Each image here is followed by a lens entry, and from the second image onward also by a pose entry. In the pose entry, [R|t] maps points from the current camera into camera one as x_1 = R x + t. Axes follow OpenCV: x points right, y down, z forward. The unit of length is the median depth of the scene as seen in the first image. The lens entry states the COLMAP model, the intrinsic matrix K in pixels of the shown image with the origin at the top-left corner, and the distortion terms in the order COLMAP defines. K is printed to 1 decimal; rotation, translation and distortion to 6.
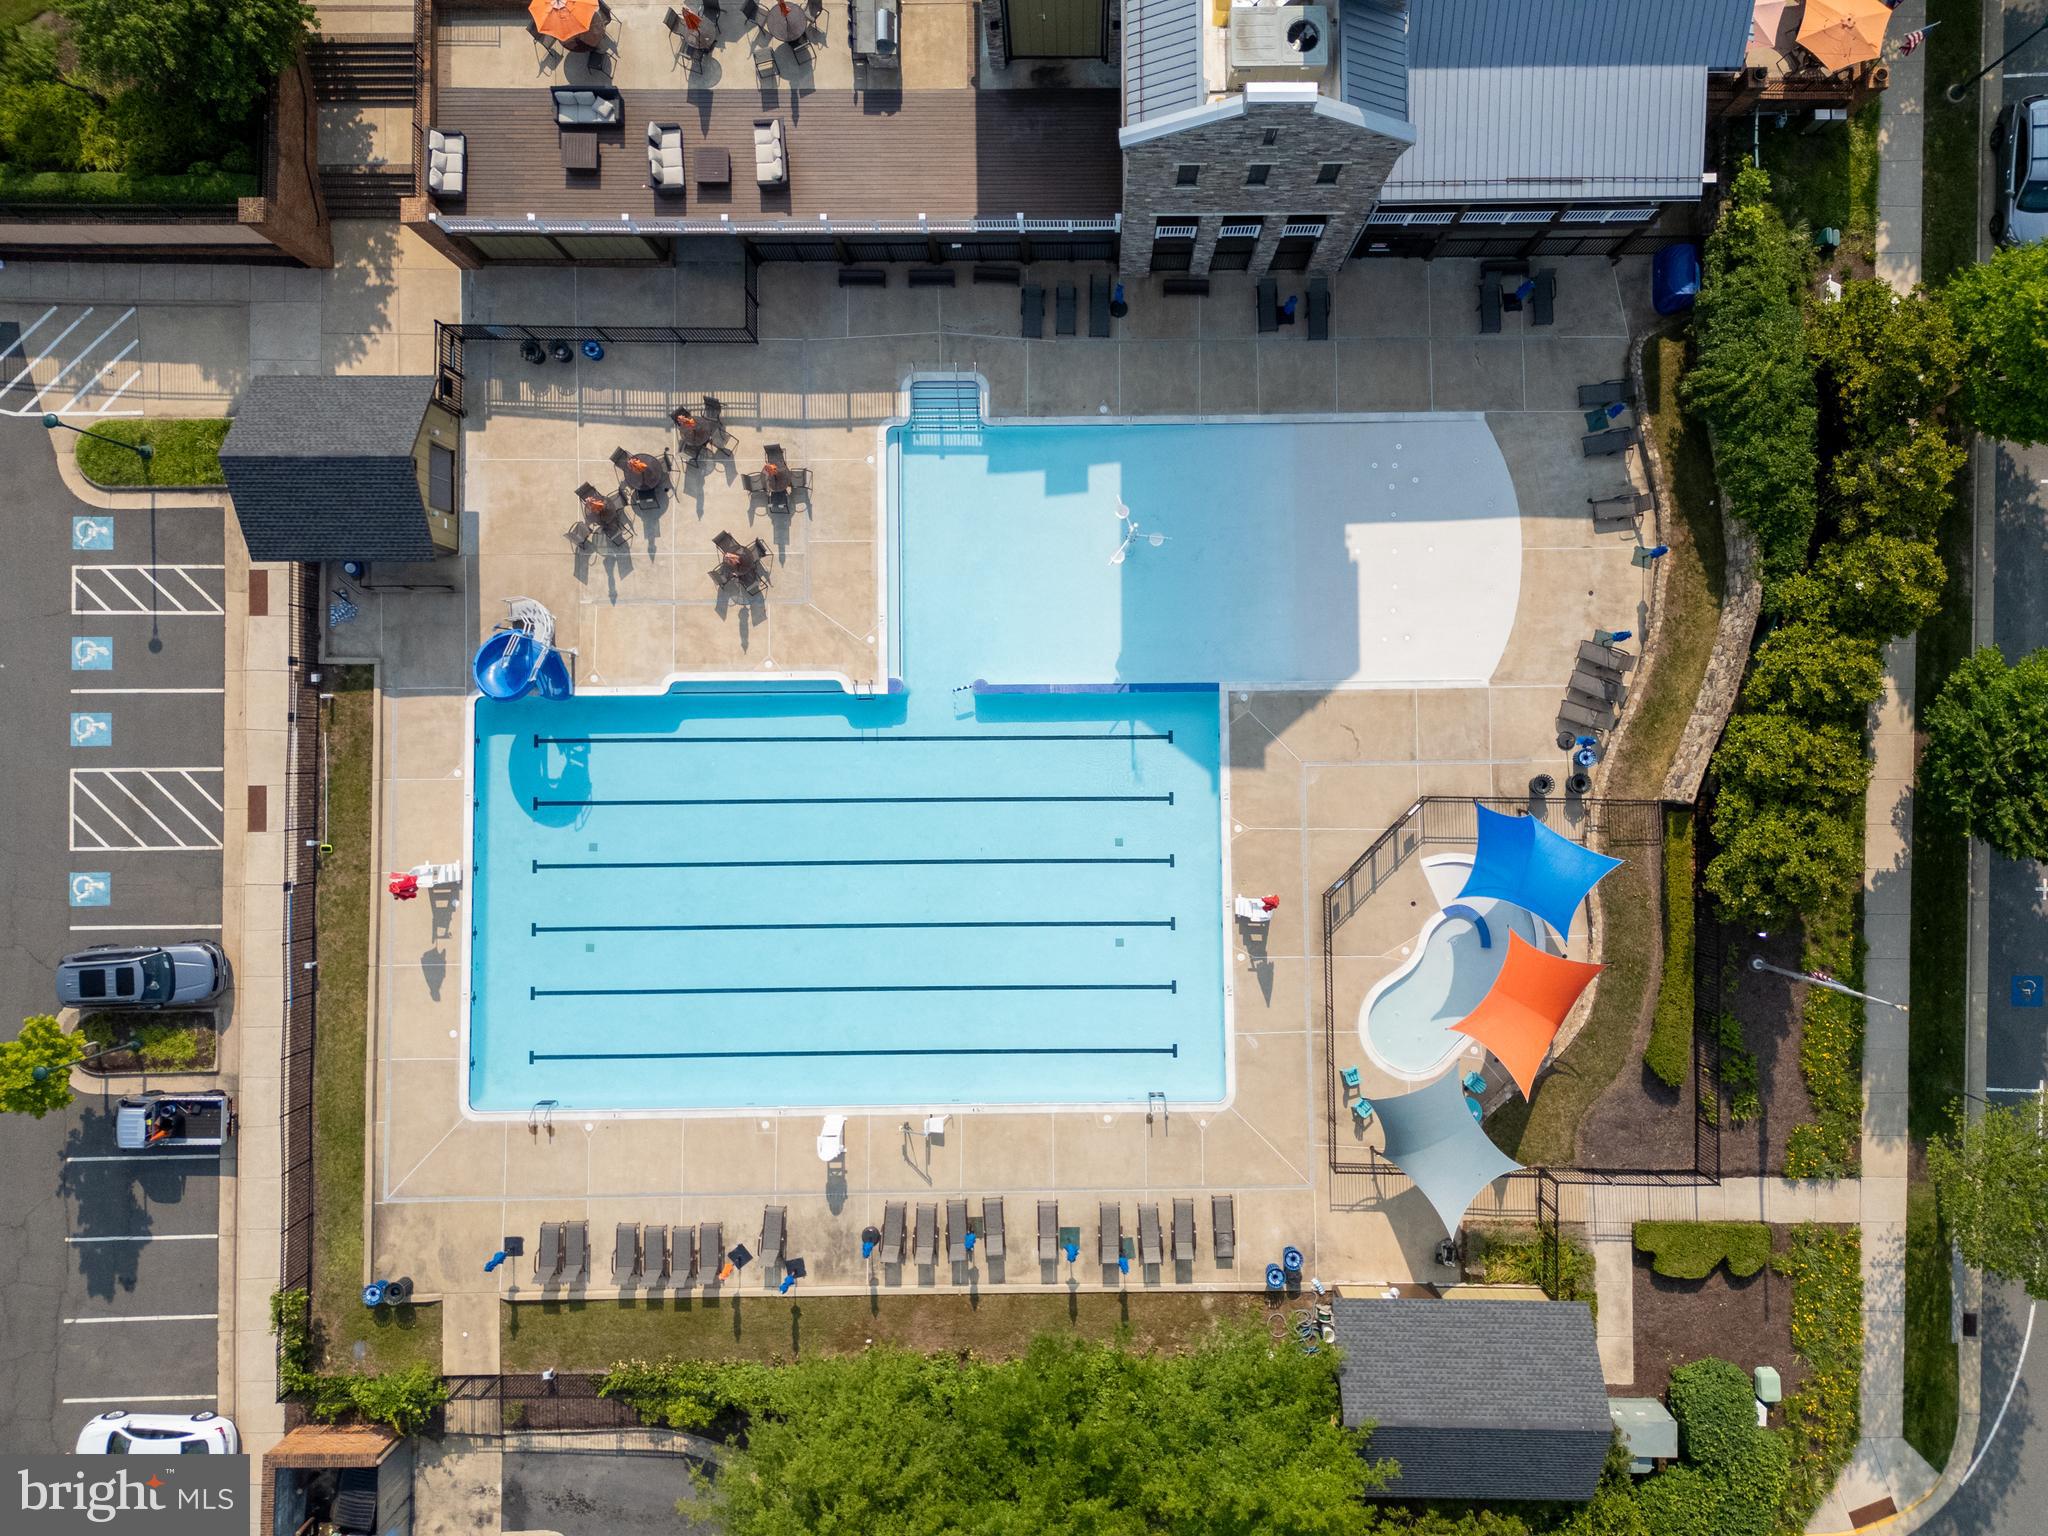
lens RADIAL K [[1435.2, 0, 1079.4], [0, 1435.2, 698.7], [0, 0, 1]] dist [0.056557, -0.045576]
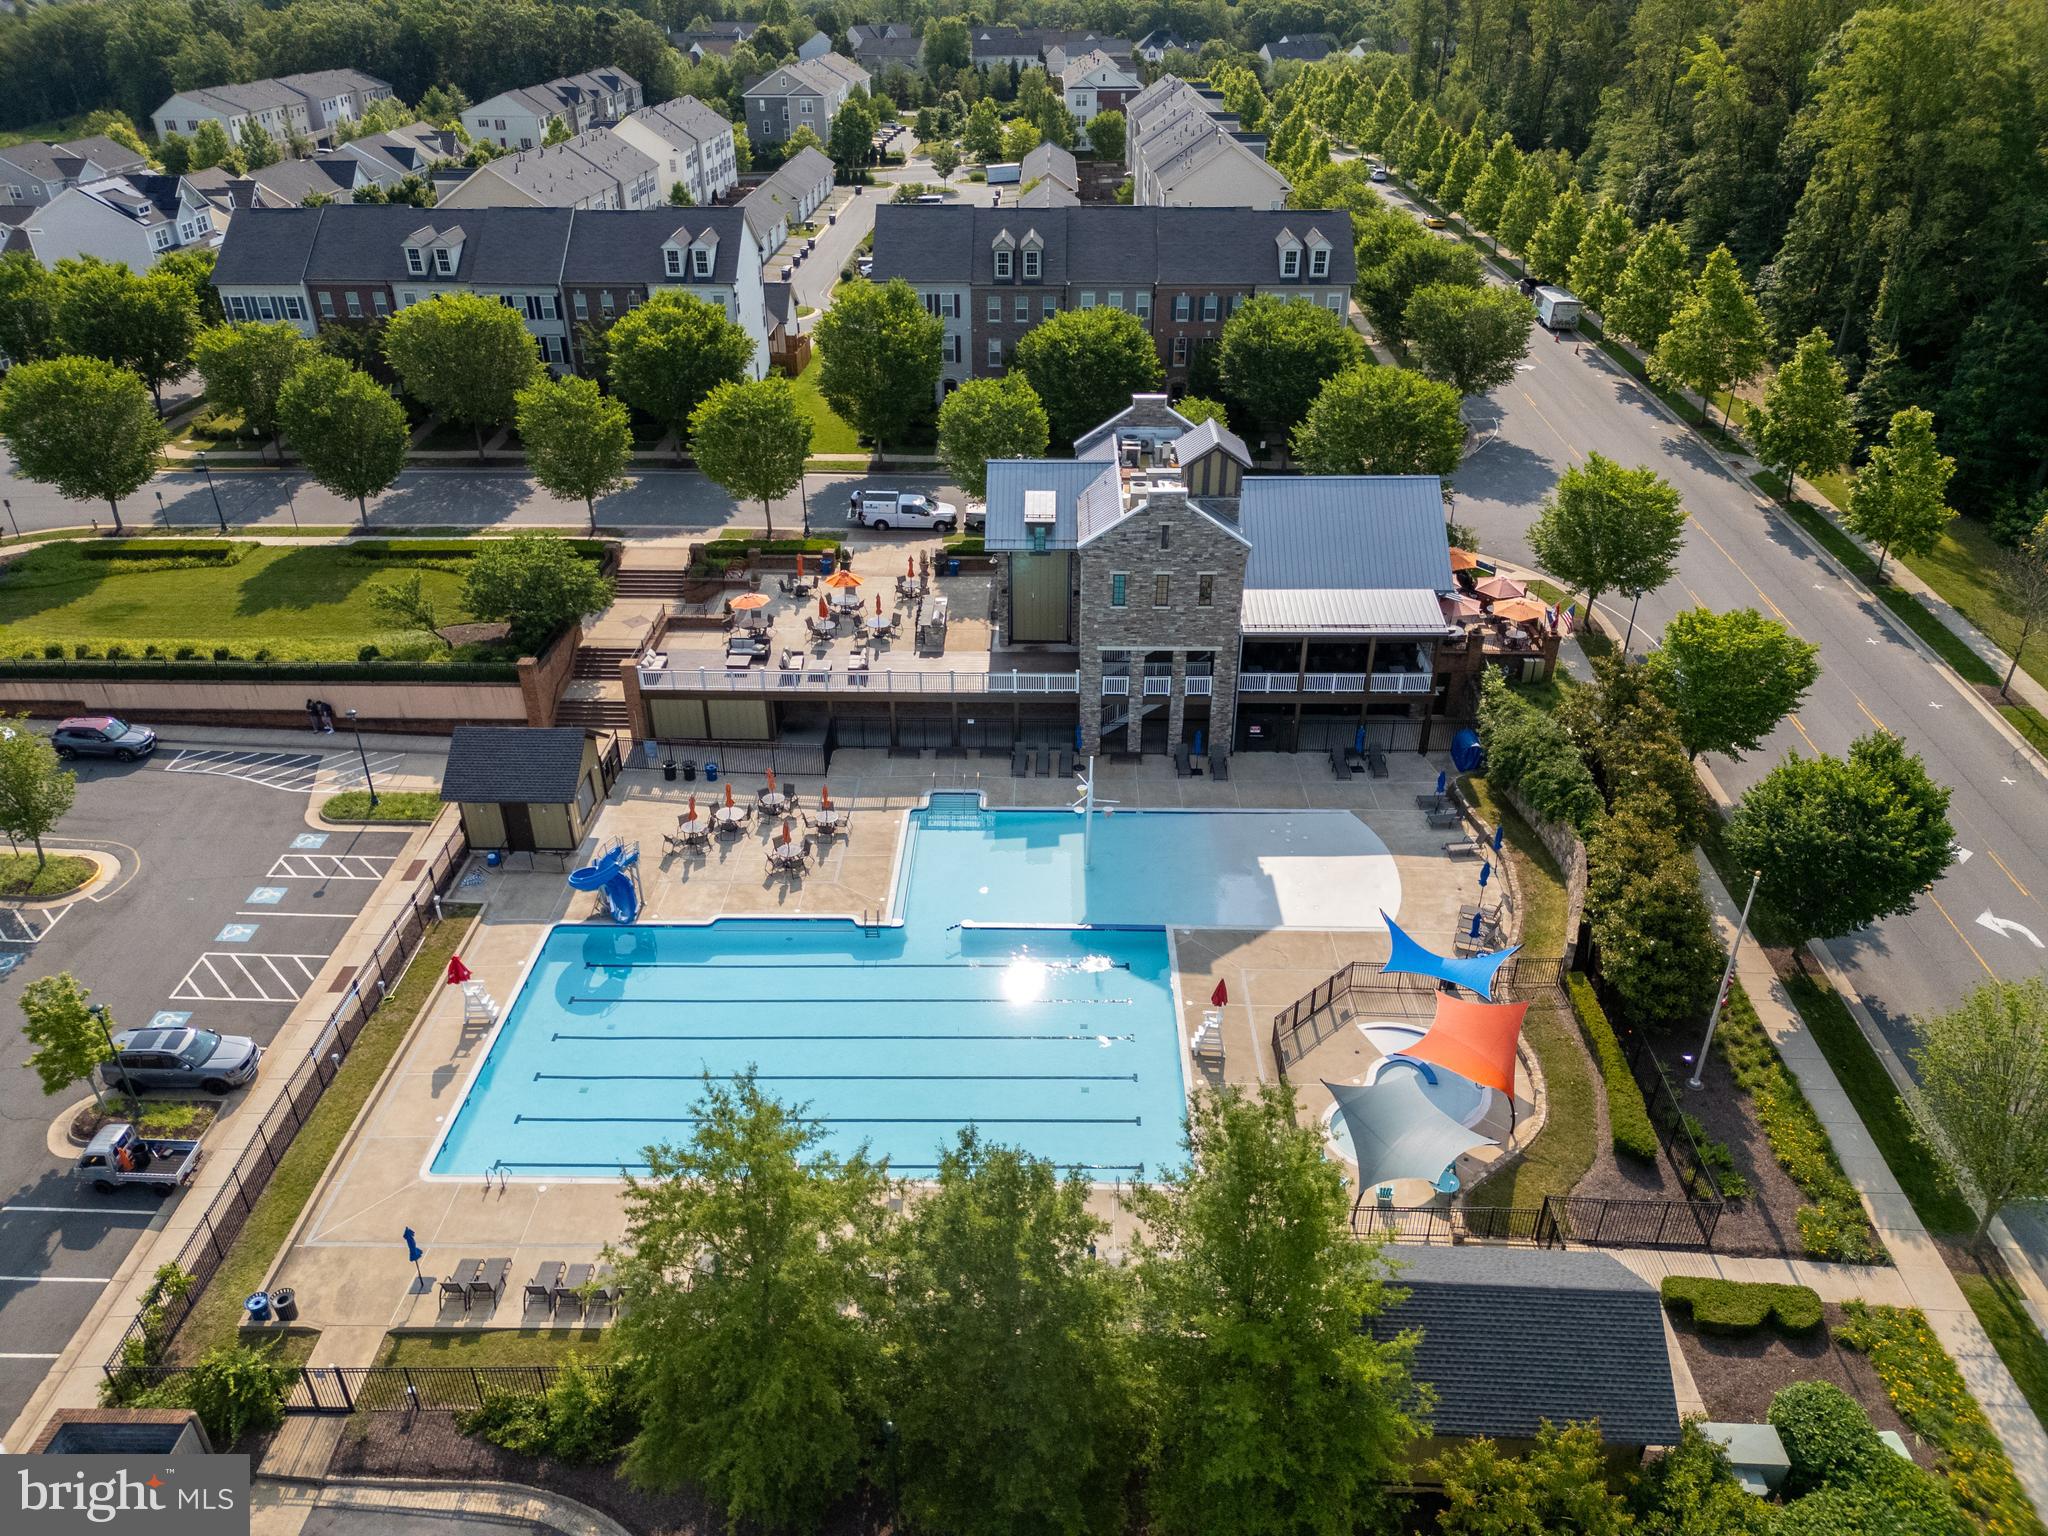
lens RADIAL K [[1435.2, 0, 1021.6], [0, 1435.2, 783.8], [0, 0, 1]] dist [0.056557, -0.045576]
pose [[0.999488, 0.004758, -0.031648, 0.014293], [-0.028988, 0.553639, -0.832252, 0.943217], [0.013562, 0.832743, 0.553493, 0.234082]]
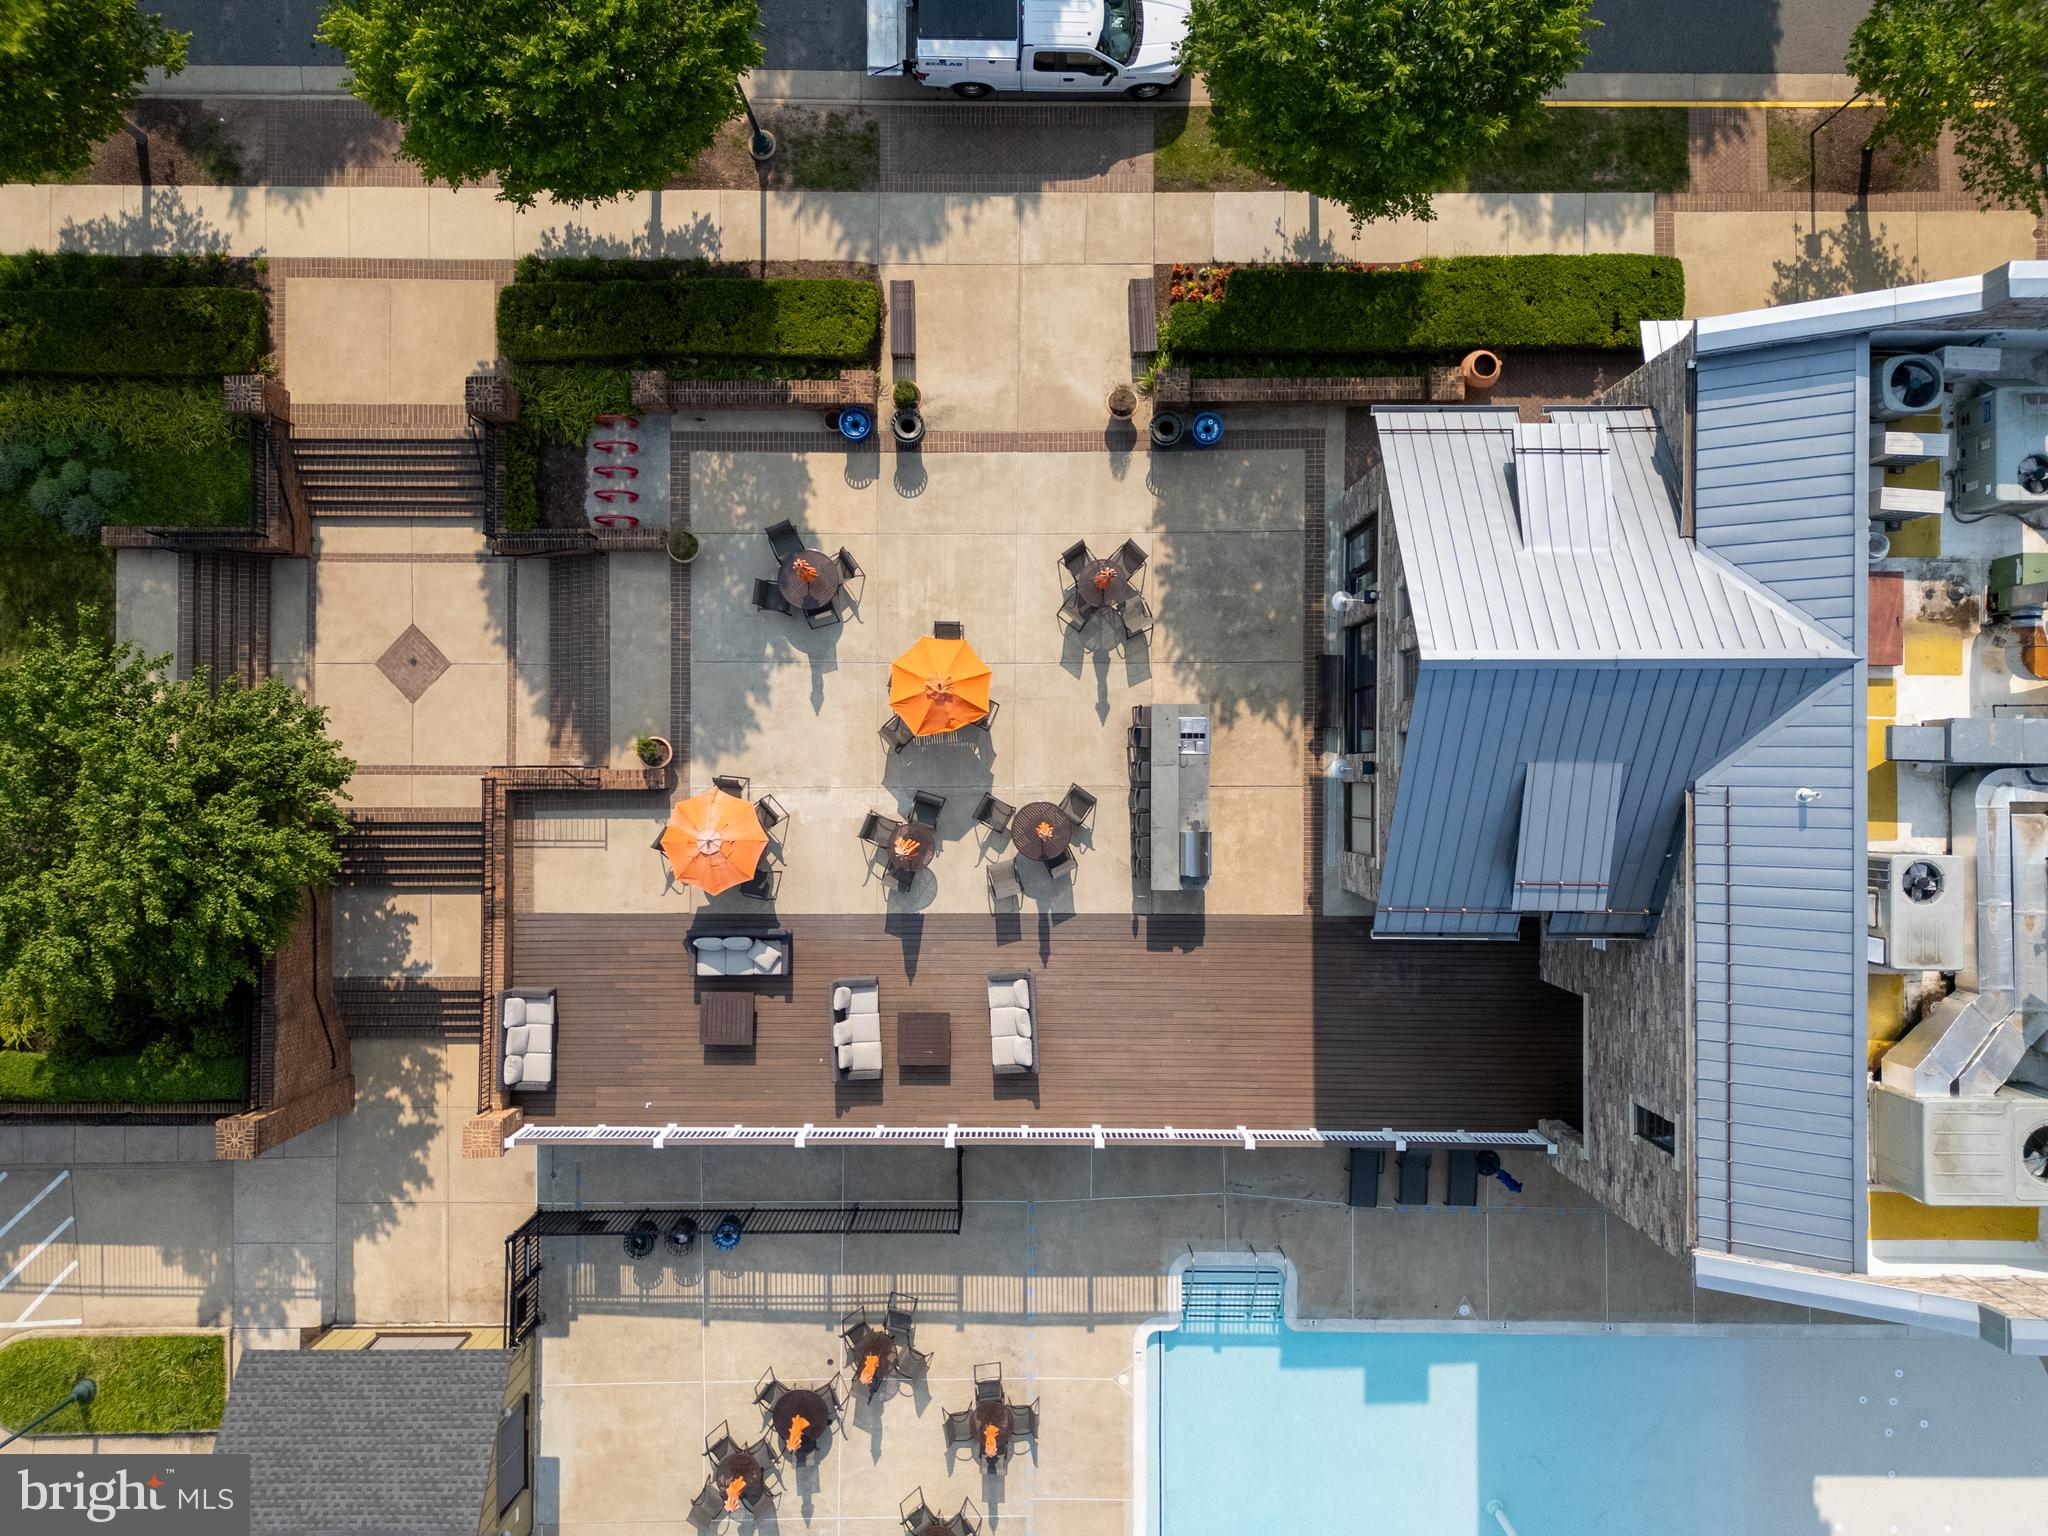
lens RADIAL K [[1435.2, 0, 1012.5], [0, 1435.2, 768.2], [0, 0, 1]] dist [0.056557, -0.045576]
pose [[0.999895, 0.010073, -0.010394, -0.197057], [-0.009609, 0.998994, 0.043813, -0.496052], [0.010825, -0.043709, 0.998986, 0.327459]]
